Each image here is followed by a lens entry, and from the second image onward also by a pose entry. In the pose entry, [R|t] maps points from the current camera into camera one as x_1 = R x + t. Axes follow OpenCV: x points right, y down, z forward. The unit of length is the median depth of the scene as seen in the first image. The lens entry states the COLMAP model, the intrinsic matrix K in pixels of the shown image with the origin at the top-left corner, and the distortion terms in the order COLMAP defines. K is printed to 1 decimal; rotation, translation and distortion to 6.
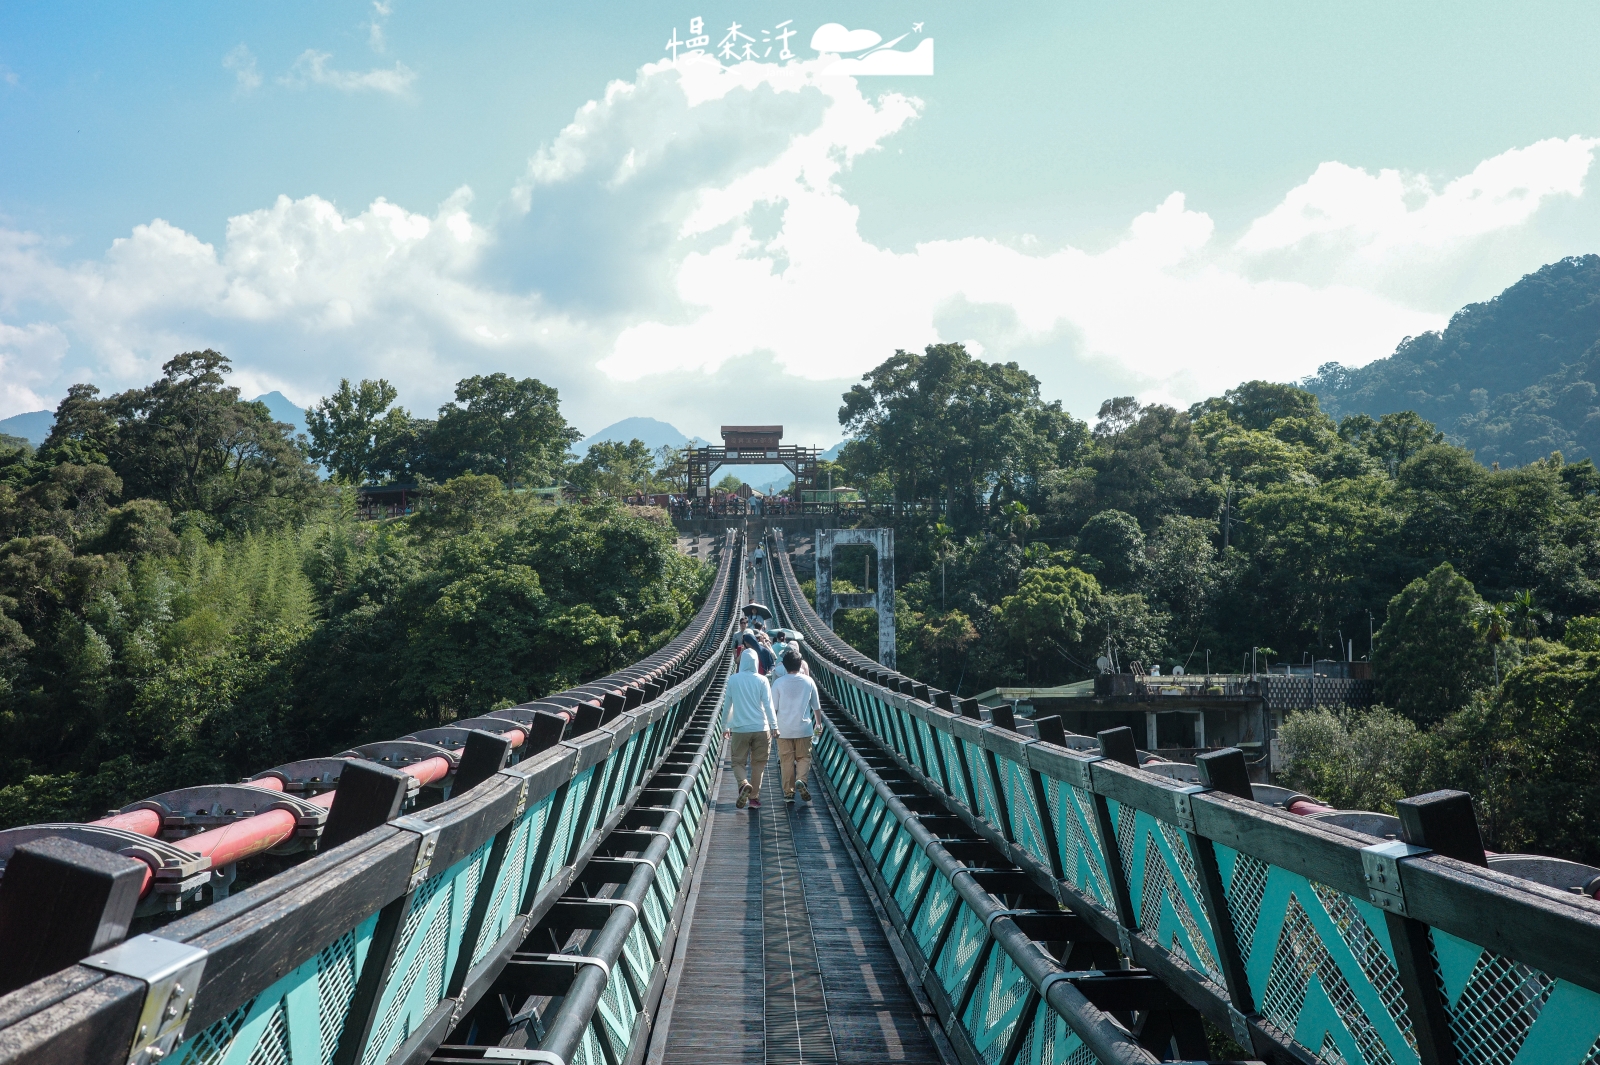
lens RADIAL K [[1825.2, 0, 800.0], [0, 1825.2, 532.5], [0, 0, 1]] dist [0.027760, 0.028594]
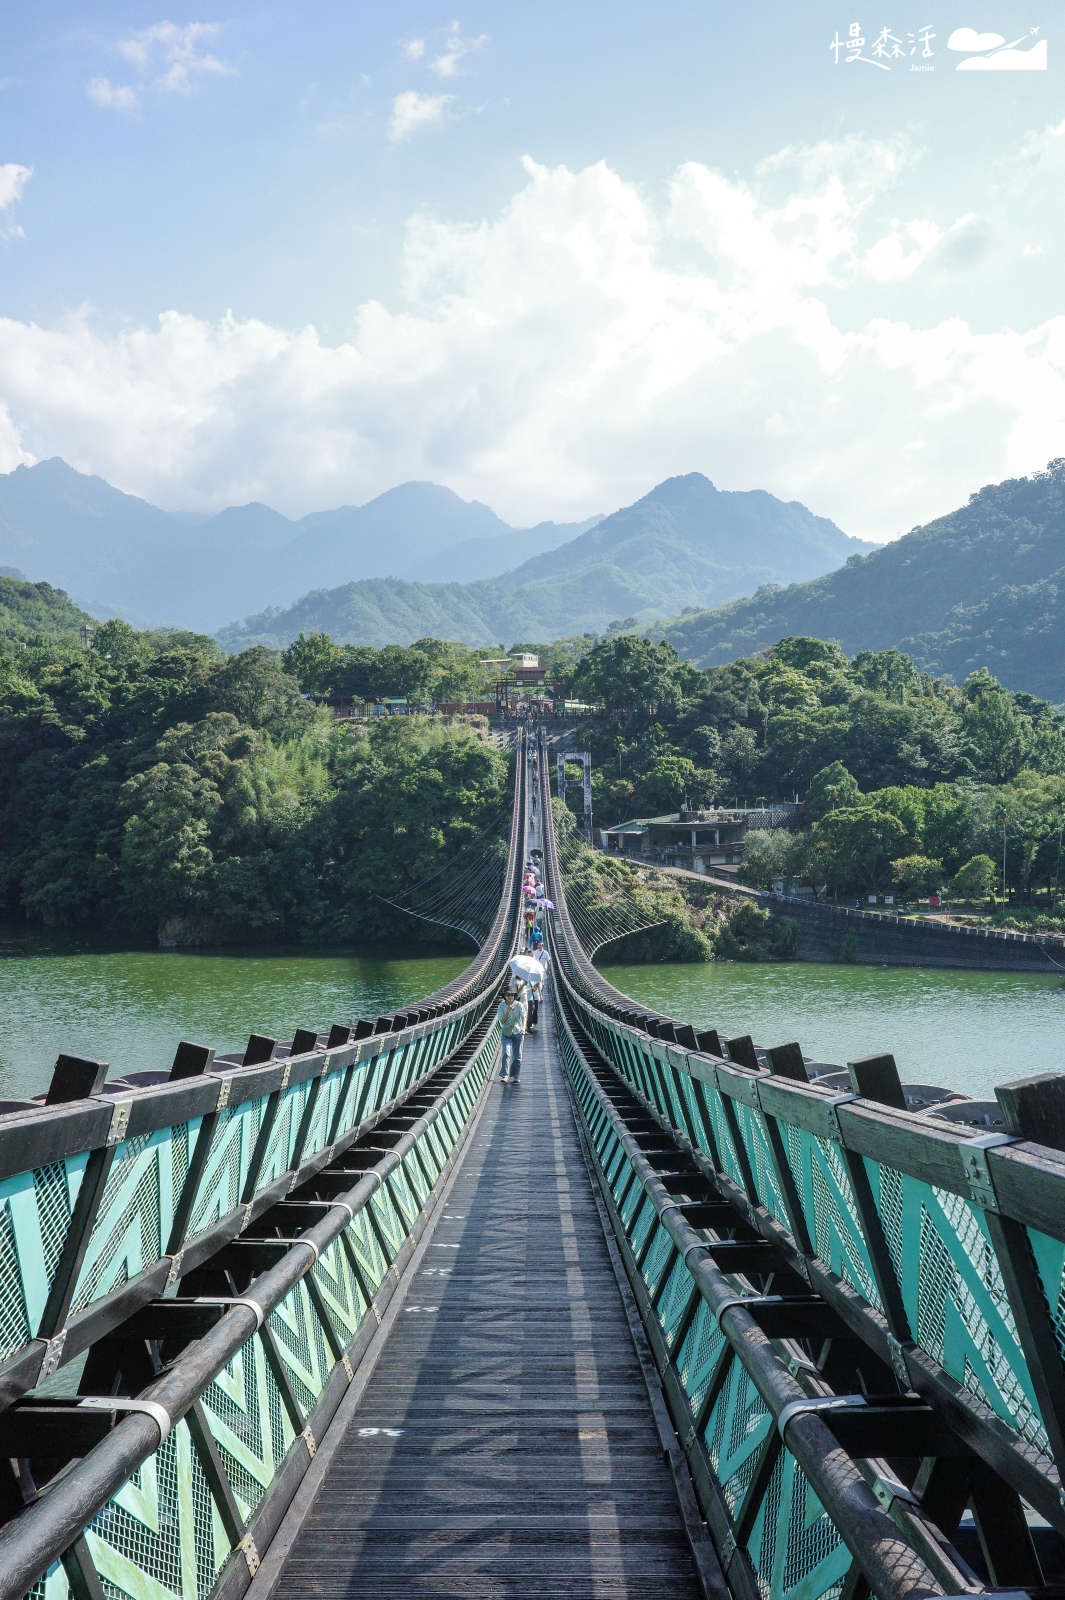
lens RADIAL K [[1825.2, 0, 545.6], [0, 1825.2, 797.4], [0, 0, 1]] dist [0.027760, 0.028594]
pose [[0.999819, -0.005224, -0.018315, 0.029393], [0.007260, 0.993580, 0.112898, -0.171582], [0.017608, -0.113011, 0.993438, -1.098274]]
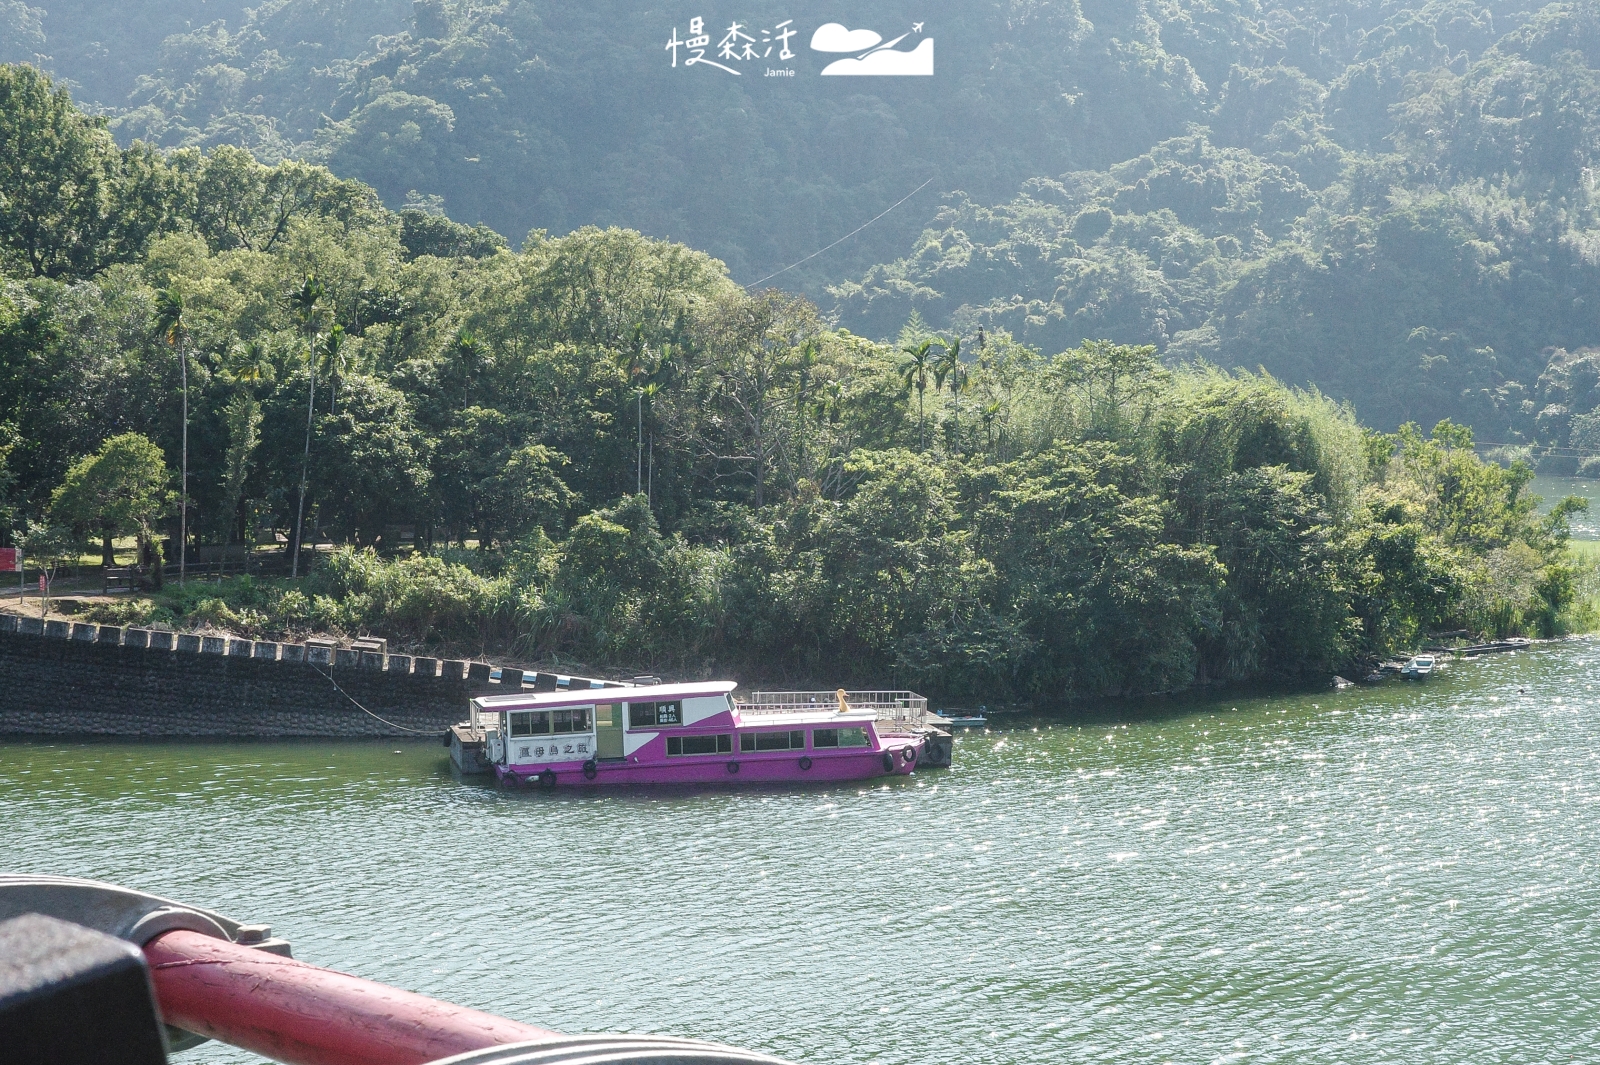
lens RADIAL K [[3247.0, 0, 800.0], [0, 3247.0, 532.5], [0, 0, 1]] dist [0.043854, -0.091041]
pose [[0.855572, -0.011567, 0.517554, 0.017793], [-0.066117, 0.989122, 0.131404, -0.054983], [-0.513444, -0.146644, 0.845500, -0.495490]]
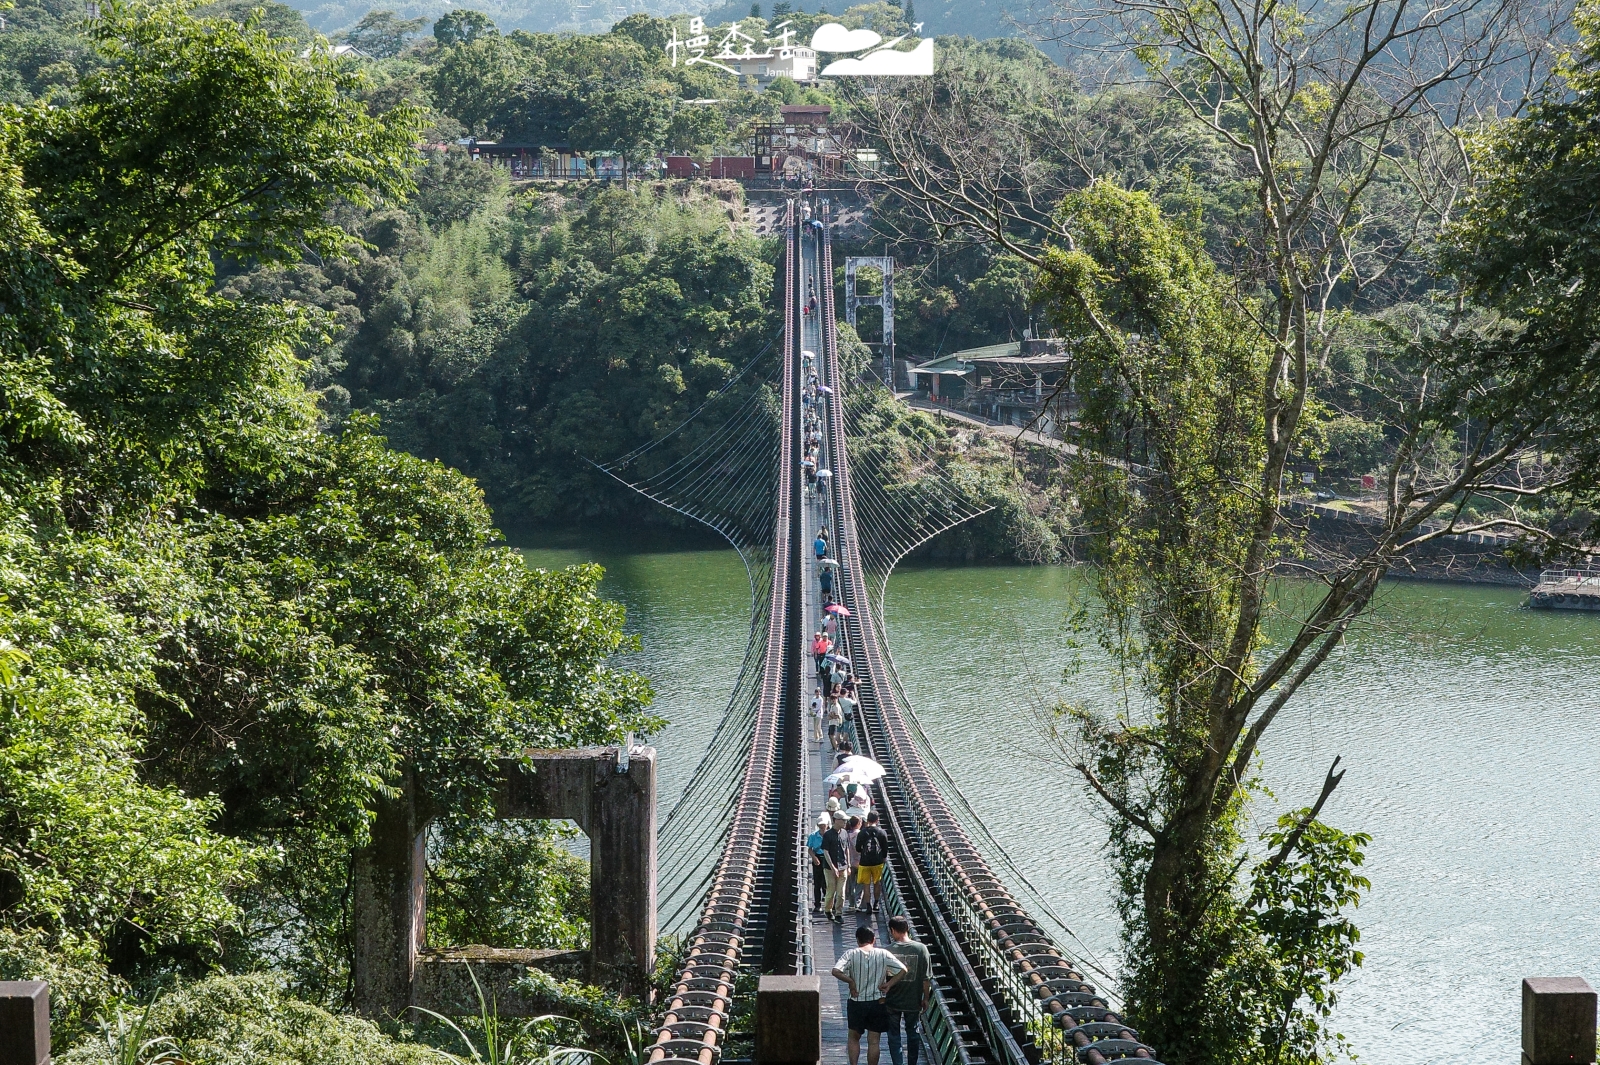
lens RADIAL K [[3247.0, 0, 800.0], [0, 3247.0, 532.5], [0, 0, 1]] dist [0.043854, -0.091041]
pose [[0.999681, 0.007465, -0.024108, 0.032299], [-0.002144, 0.976913, 0.213625, -0.311826], [0.025146, -0.213506, 0.976618, -1.551748]]
